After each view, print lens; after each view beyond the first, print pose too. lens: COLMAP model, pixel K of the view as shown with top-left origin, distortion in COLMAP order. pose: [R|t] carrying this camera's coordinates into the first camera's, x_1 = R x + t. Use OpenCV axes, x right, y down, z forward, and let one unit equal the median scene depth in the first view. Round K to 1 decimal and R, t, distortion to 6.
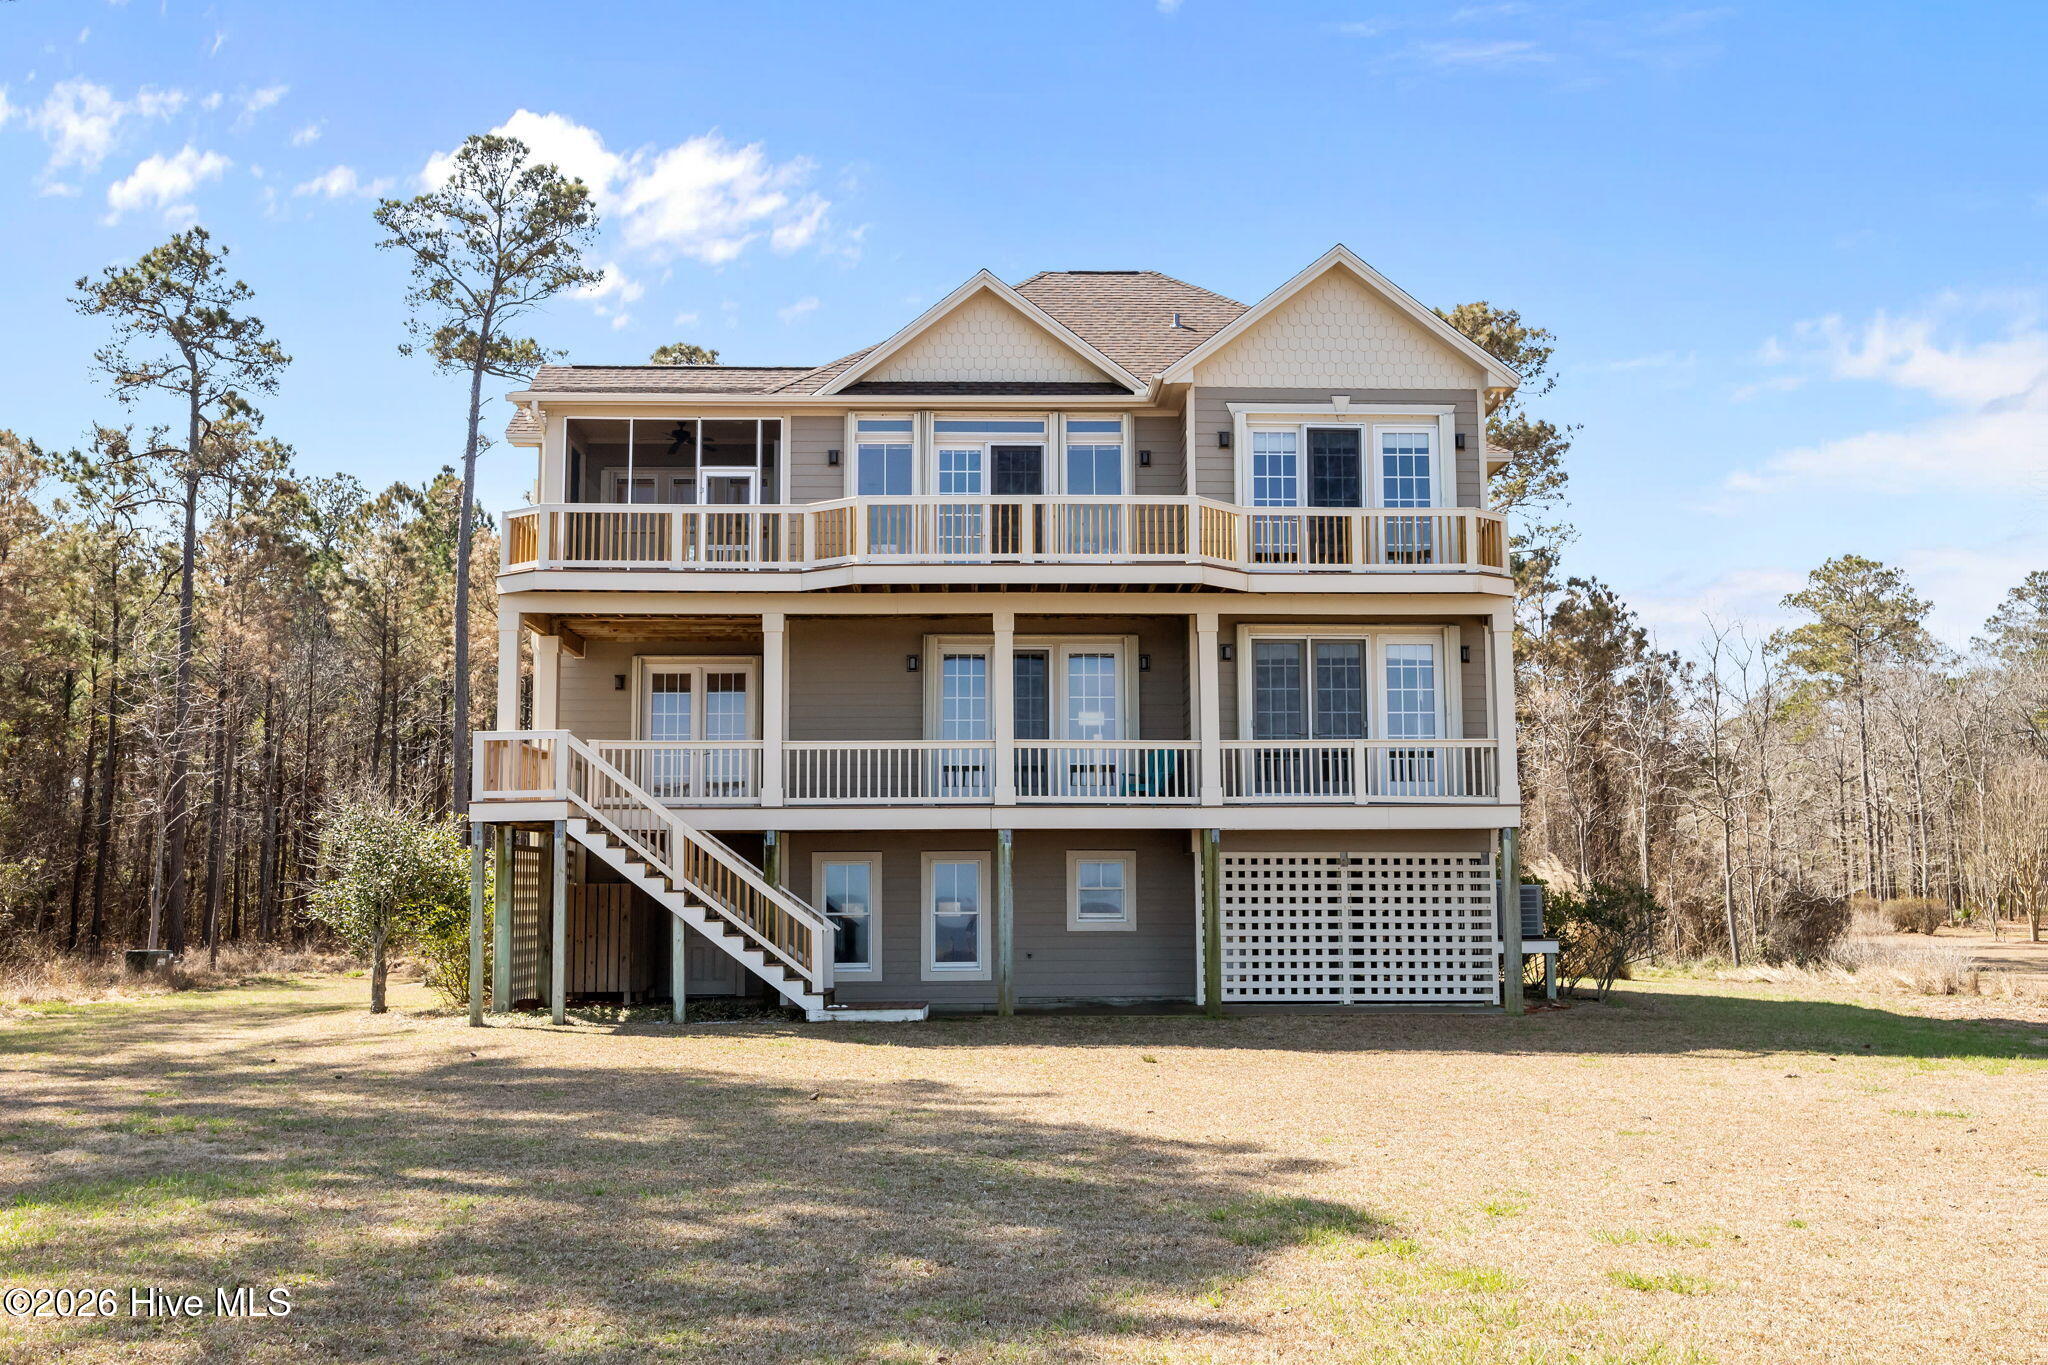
lens RADIAL K [[1924.3, 0, 1062.5], [0, 1924.3, 691.9], [0, 0, 1]] dist [-0.015727, -0.002633]
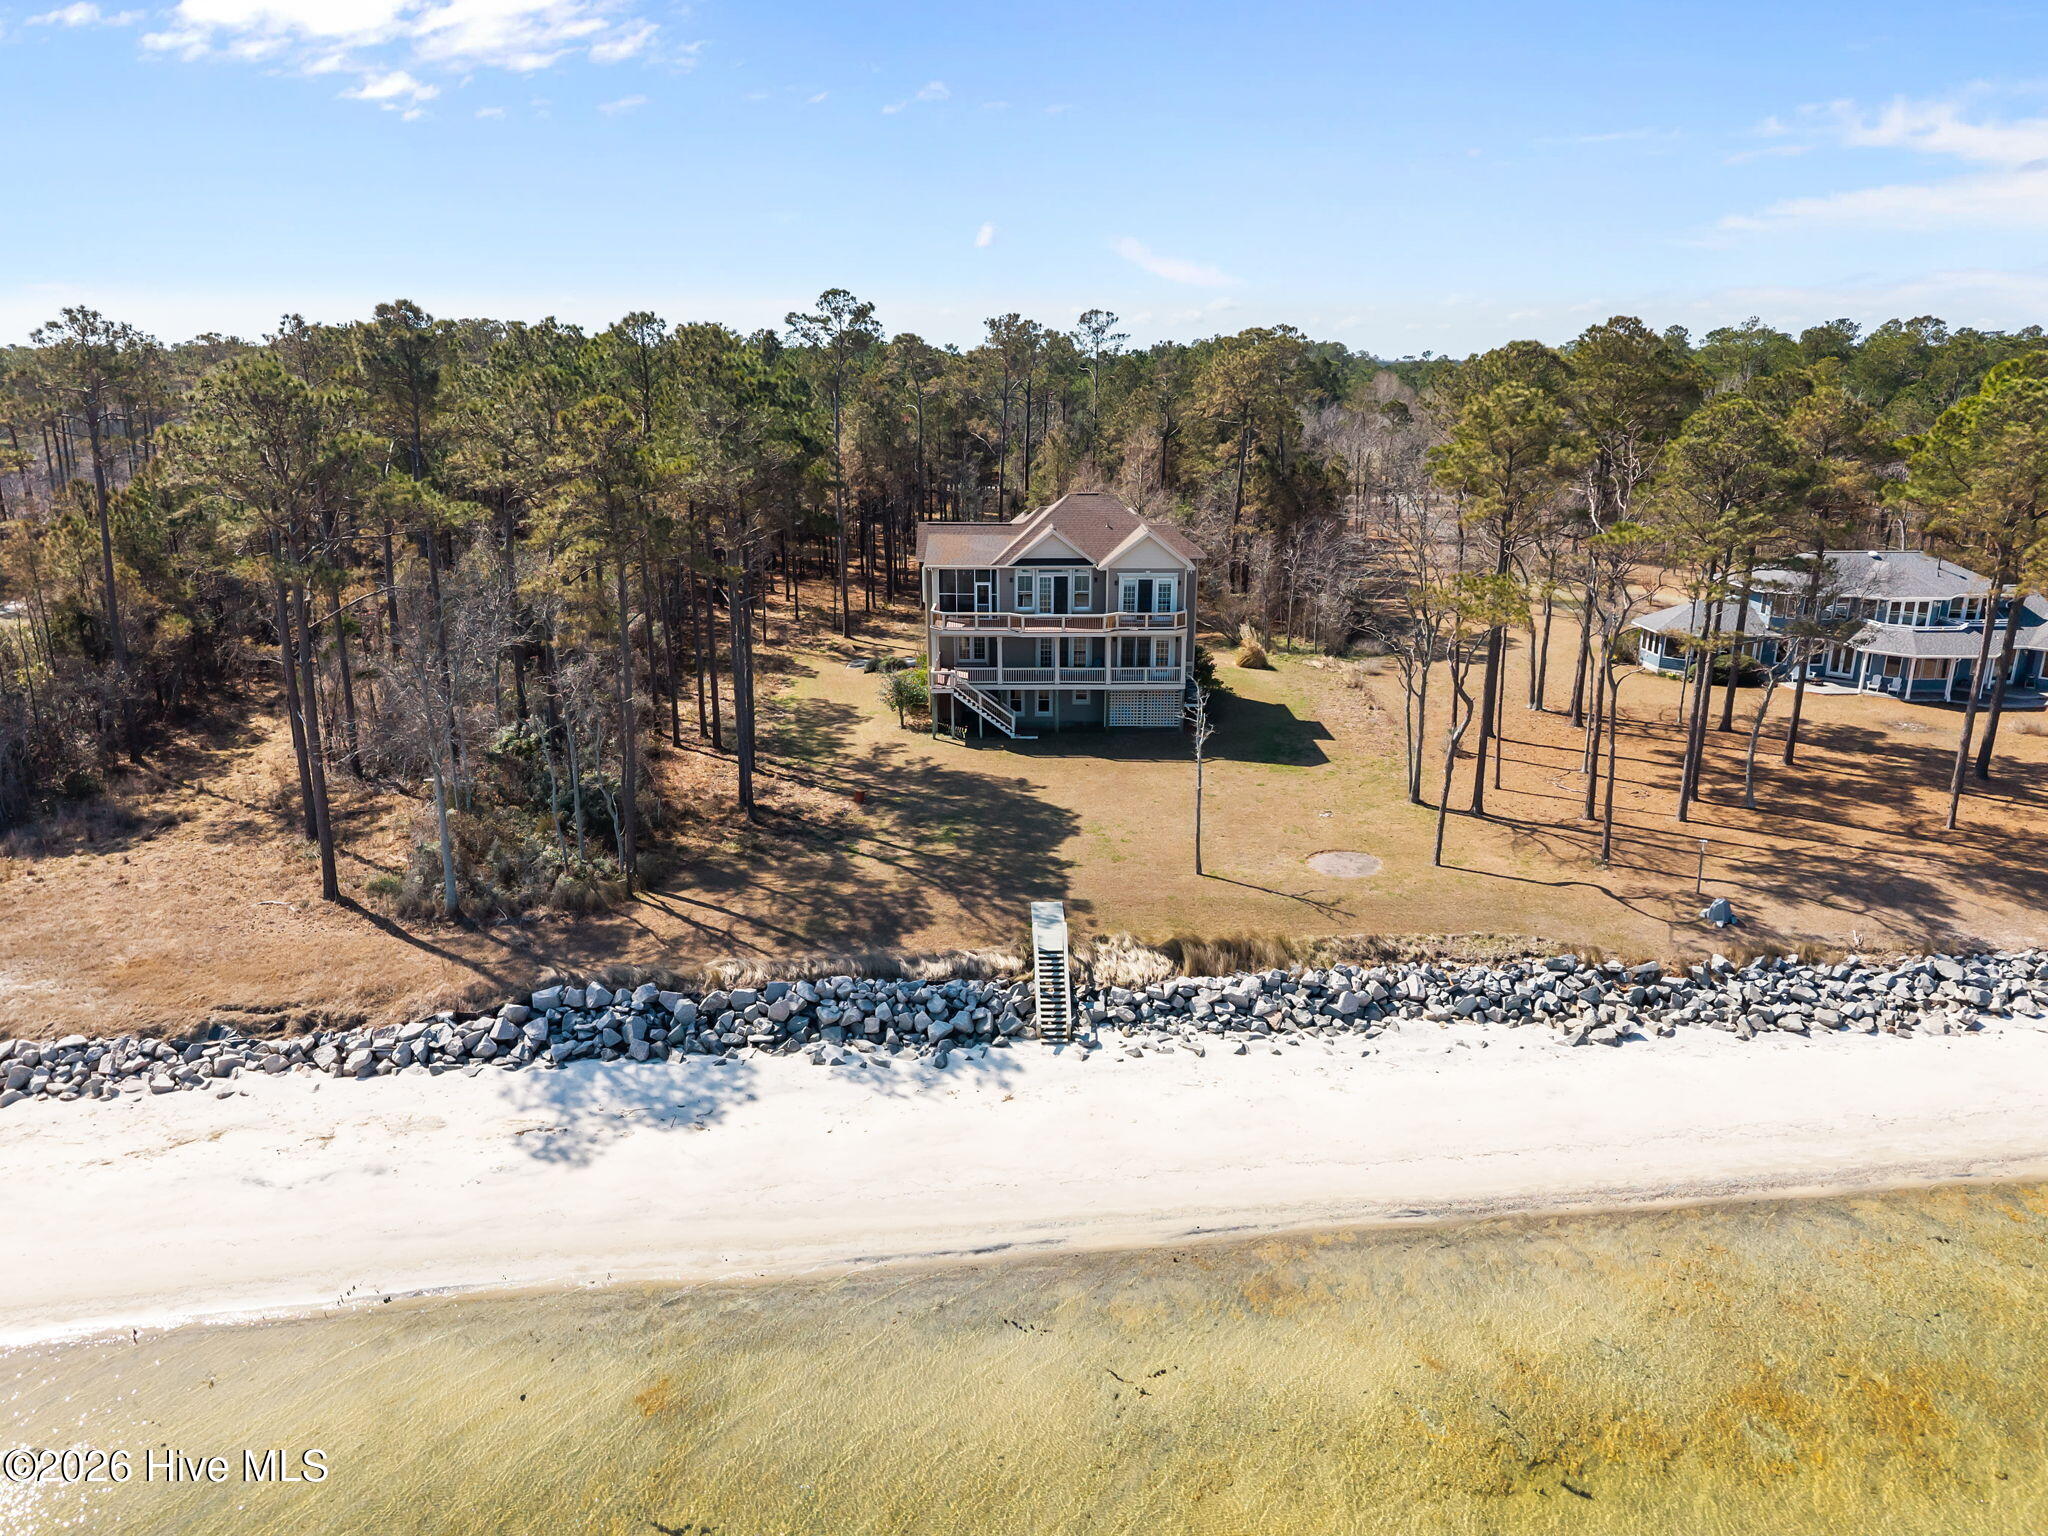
lens RADIAL K [[1394.4, 0, 1001.3], [0, 1394.4, 762.7], [0, 0, 1]] dist [0.036006, -0.001539]
pose [[0.998409, 0.016805, -0.053826, 0.012856], [0.004674, 0.926612, 0.375990, -0.844252], [0.056194, -0.375644, 0.925059, -1.687468]]
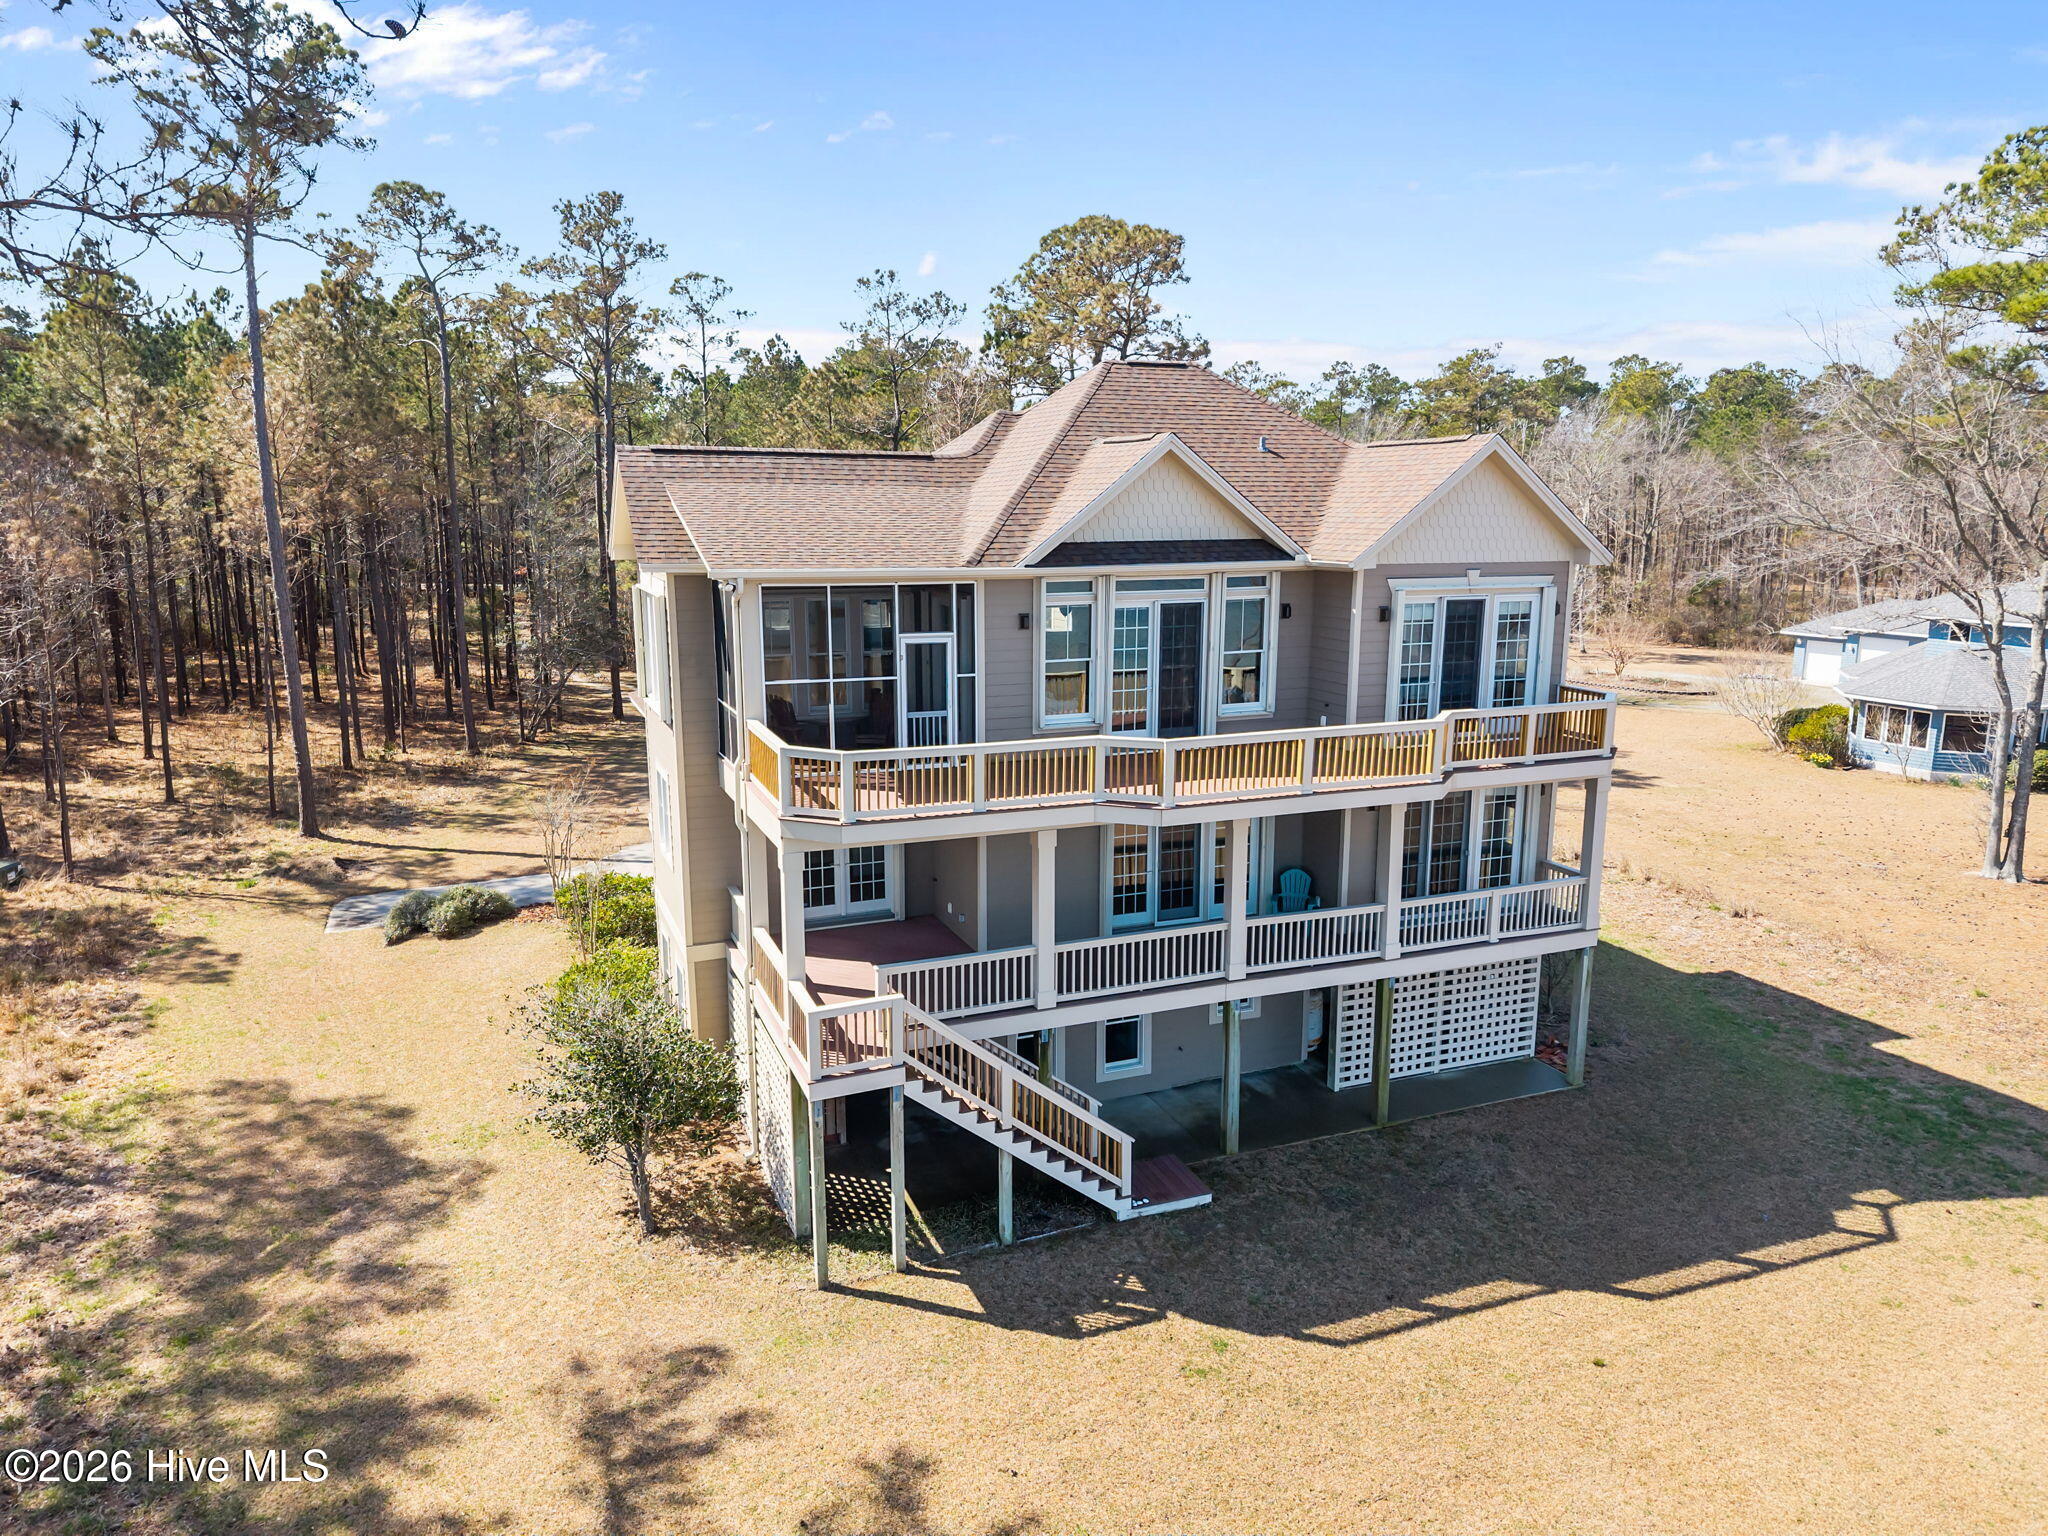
lens RADIAL K [[1373.7, 0, 1024.0], [0, 1373.7, 768.0], [0, 0, 1]] dist [0.014899, -0.002120]
pose [[0.940951, -0.059621, 0.333250, -0.385110], [-0.041099, 0.956972, 0.287254, -0.269466], [-0.336037, -0.283988, 0.898014, 0.342895]]
